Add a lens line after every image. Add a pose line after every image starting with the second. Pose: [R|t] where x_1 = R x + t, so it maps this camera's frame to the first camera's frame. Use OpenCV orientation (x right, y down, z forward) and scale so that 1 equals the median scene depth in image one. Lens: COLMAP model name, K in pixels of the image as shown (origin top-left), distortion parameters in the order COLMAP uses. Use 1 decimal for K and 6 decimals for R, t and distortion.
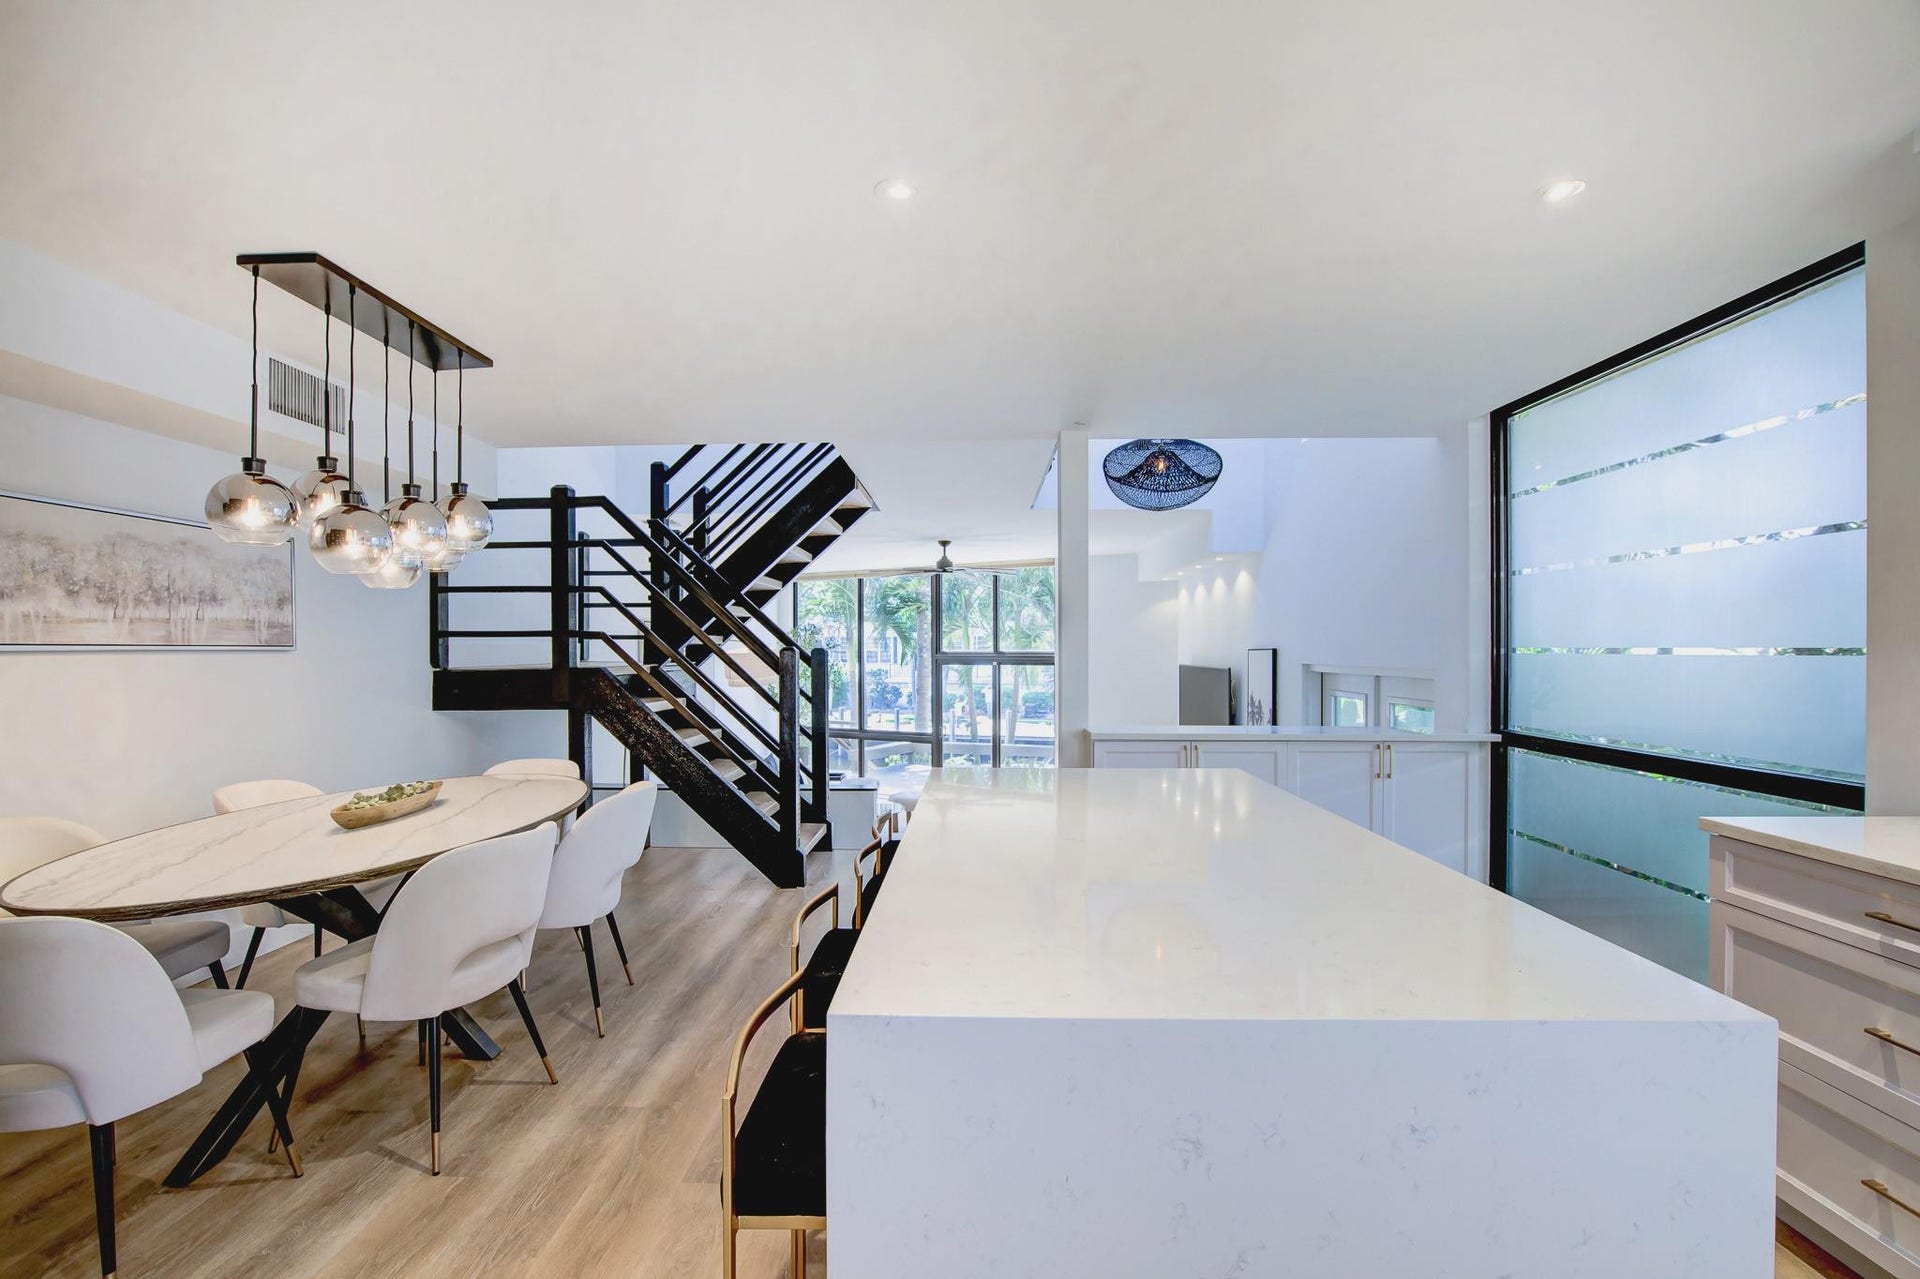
lens RADIAL K [[889.3, 0, 942.8], [0, 889.3, 650.4], [0, 0, 1]] dist [-0.059136, 0.025253]
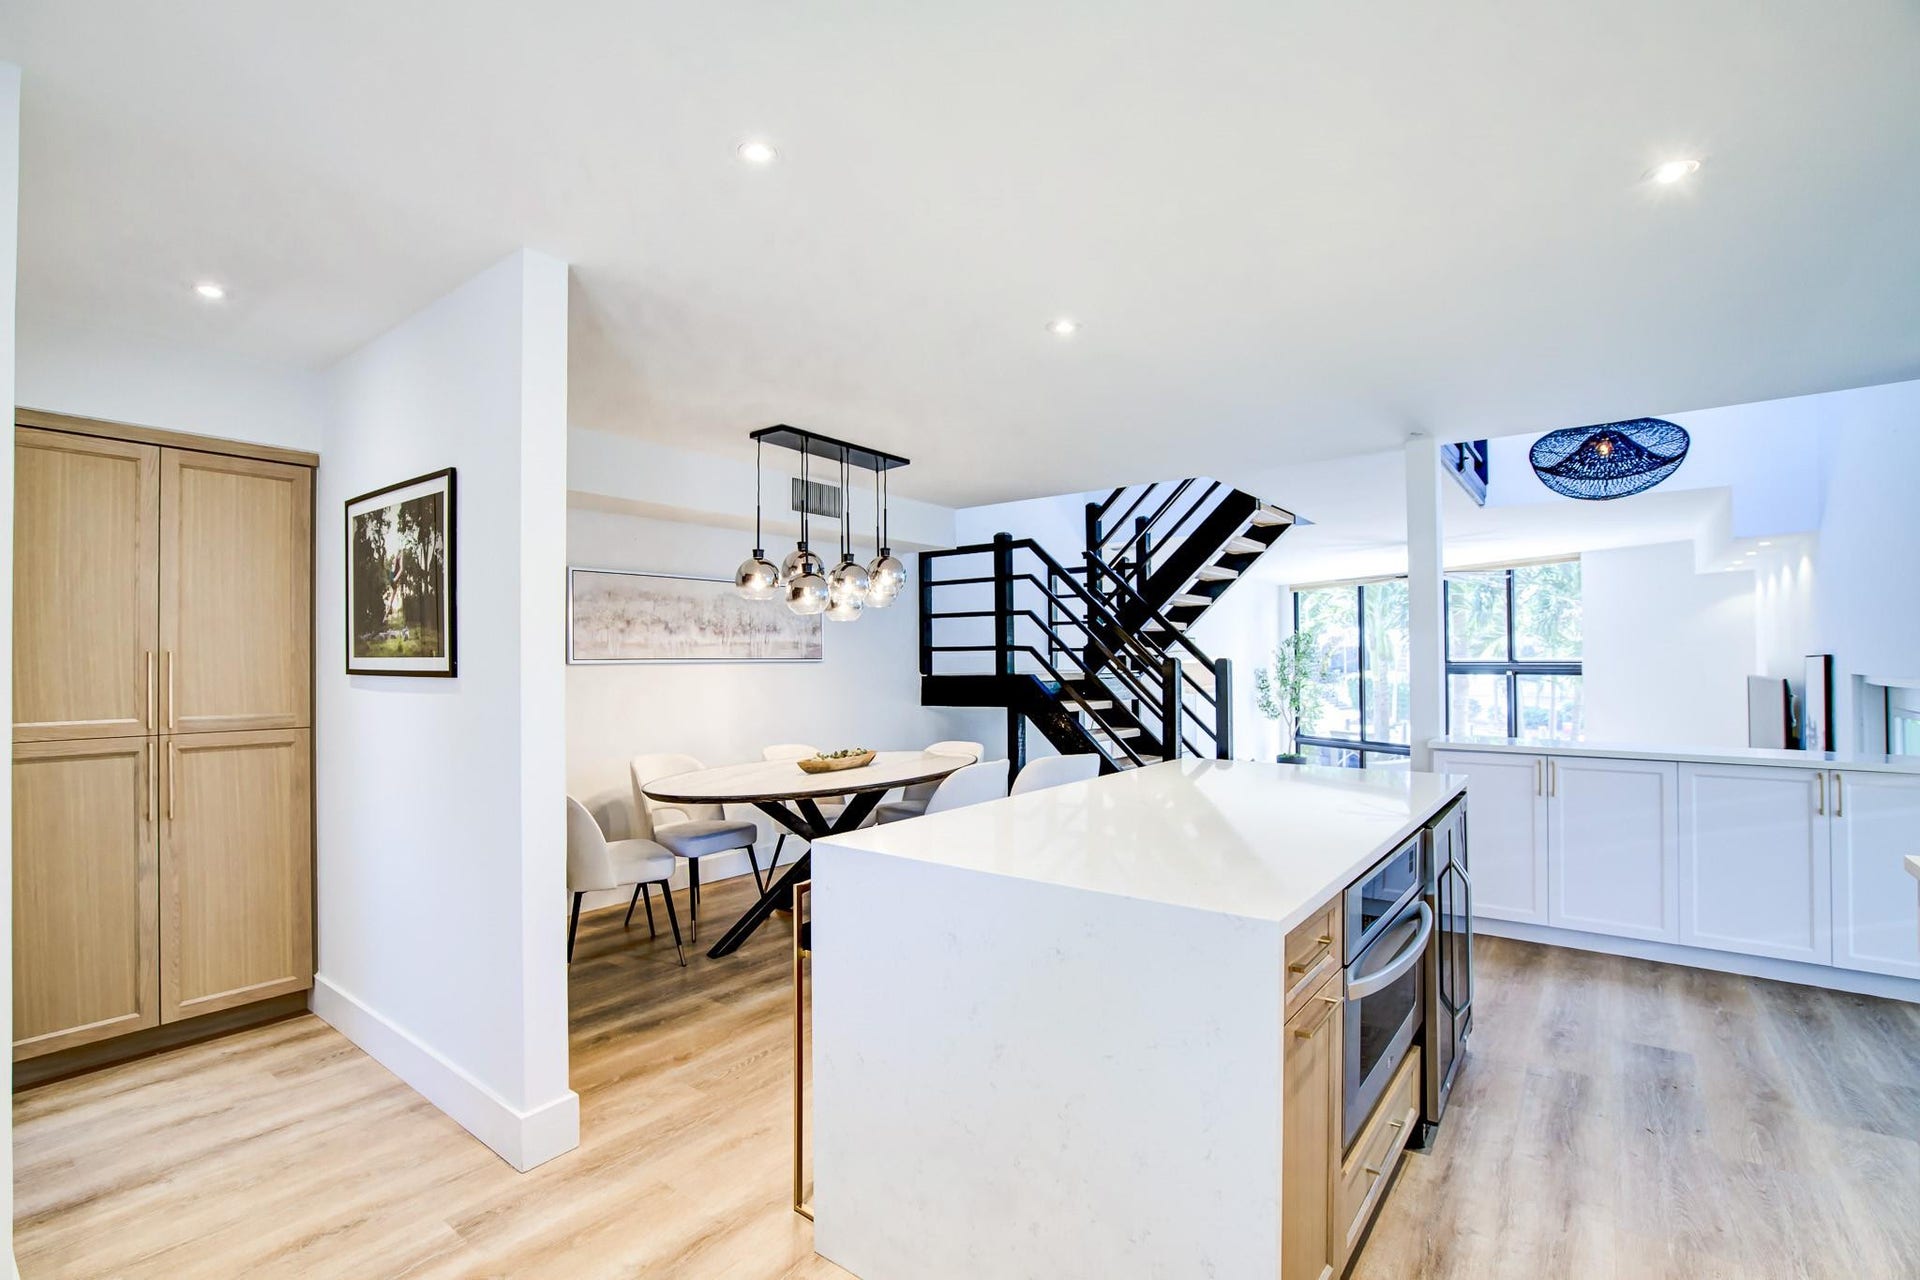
lens RADIAL K [[882.4, 0, 955.3], [0, 882.4, 647.7], [0, 0, 1]] dist [-0.058221, 0.021691]
pose [[0.815989, -0.012157, -0.577940, 0.257102], [0.004230, 0.999878, -0.015061, -0.000201], [0.578052, 0.009845, 0.815940, -0.093149]]
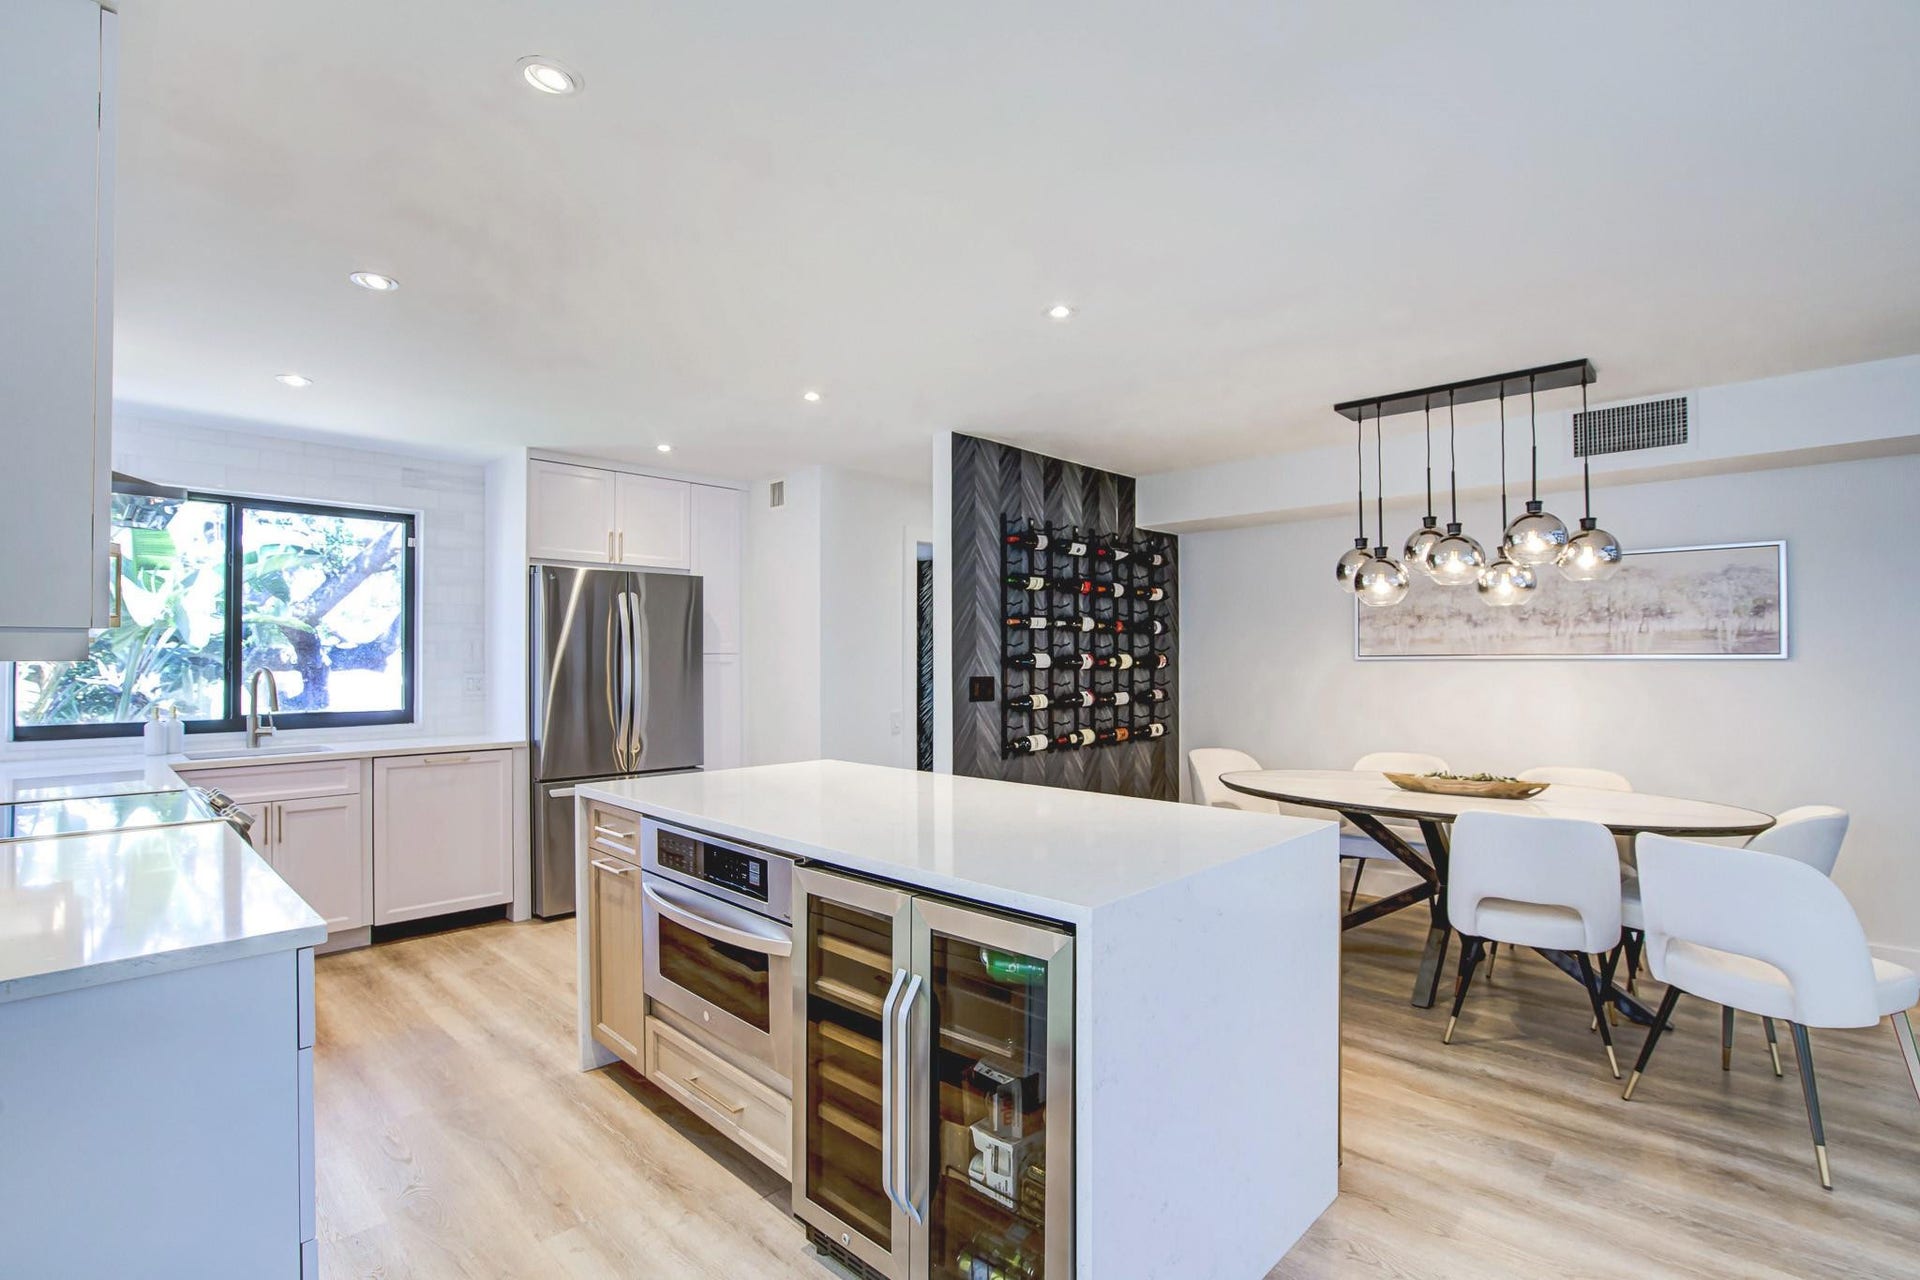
lens RADIAL K [[889.3, 0, 942.8], [0, 889.3, 650.9], [0, 0, 1]] dist [-0.059136, 0.025253]
pose [[-0.677215, -0.005678, -0.735763, 0.444719], [0.000209, 0.999969, -0.007909, -0.001024], [0.735785, -0.005510, -0.677193, 0.754308]]
